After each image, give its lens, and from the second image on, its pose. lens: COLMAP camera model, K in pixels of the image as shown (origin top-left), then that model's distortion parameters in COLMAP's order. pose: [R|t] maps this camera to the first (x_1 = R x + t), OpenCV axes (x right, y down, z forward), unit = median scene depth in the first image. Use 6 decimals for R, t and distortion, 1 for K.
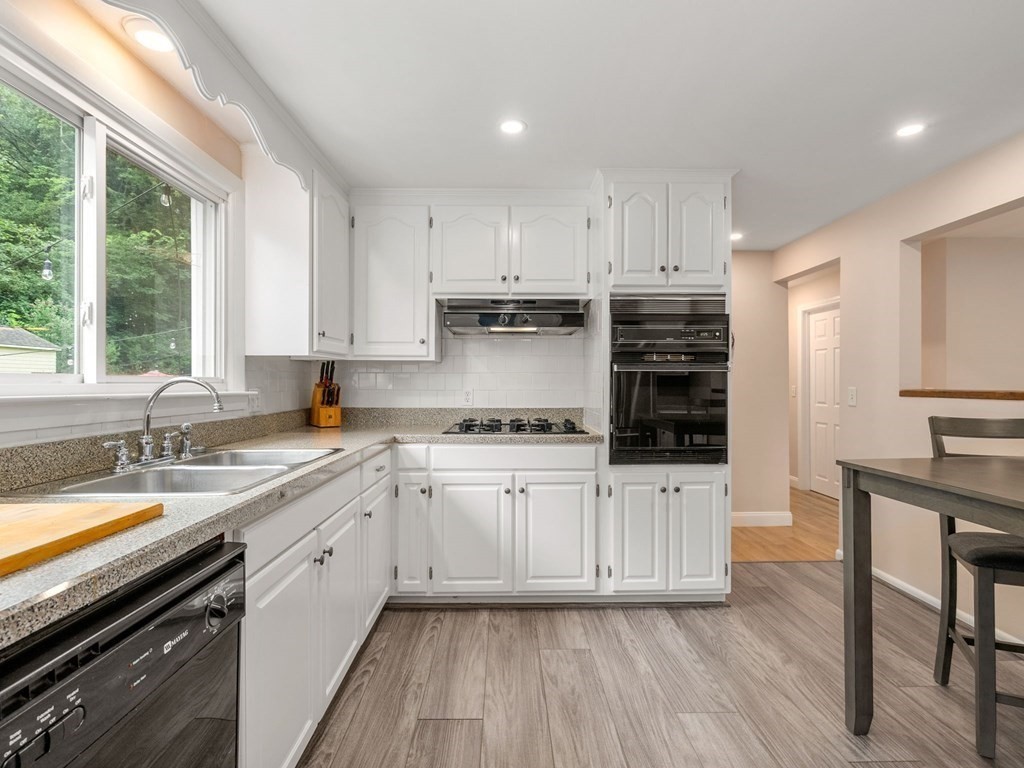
lens RADIAL K [[525.3, 0, 514.6], [0, 525.3, 384.1], [0, 0, 1]] dist [-0.007497, 0.005689]
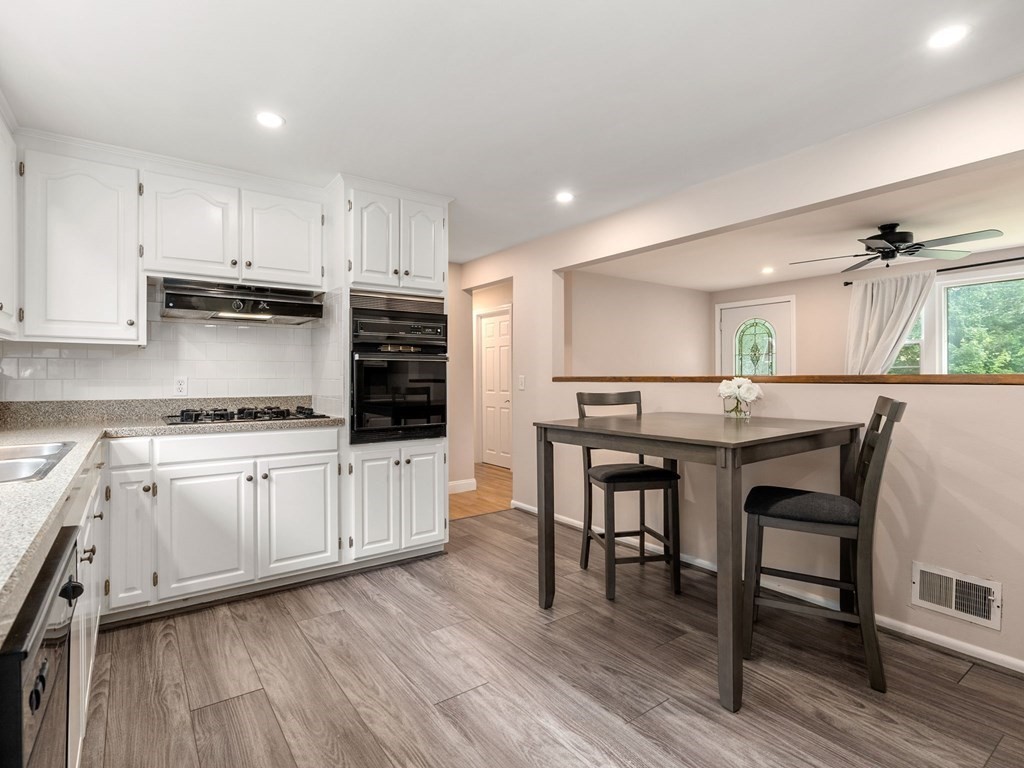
lens RADIAL K [[525.3, 0, 514.4], [0, 525.3, 380.9], [0, 0, 1]] dist [-0.007497, 0.005689]
pose [[0.818693, -0.006644, 0.574193, -0.169834], [0.004894, 0.999977, 0.004593, 0.016545], [-0.574210, -0.000951, 0.818707, -0.098117]]
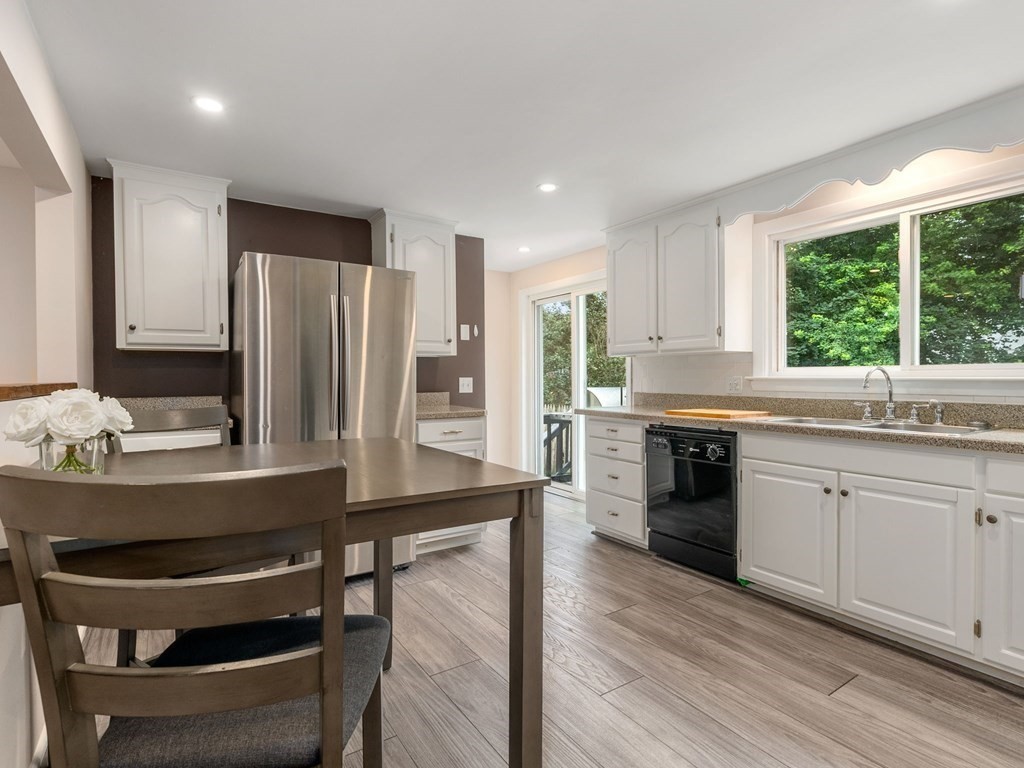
lens RADIAL K [[525.3, 0, 515.3], [0, 525.3, 382.2], [0, 0, 1]] dist [-0.007497, 0.005689]
pose [[-0.845488, 0.006608, -0.533953, 0.693930], [0.003957, 0.999974, 0.006110, 0.010220], [0.533980, 0.003053, -0.845492, 1.062660]]
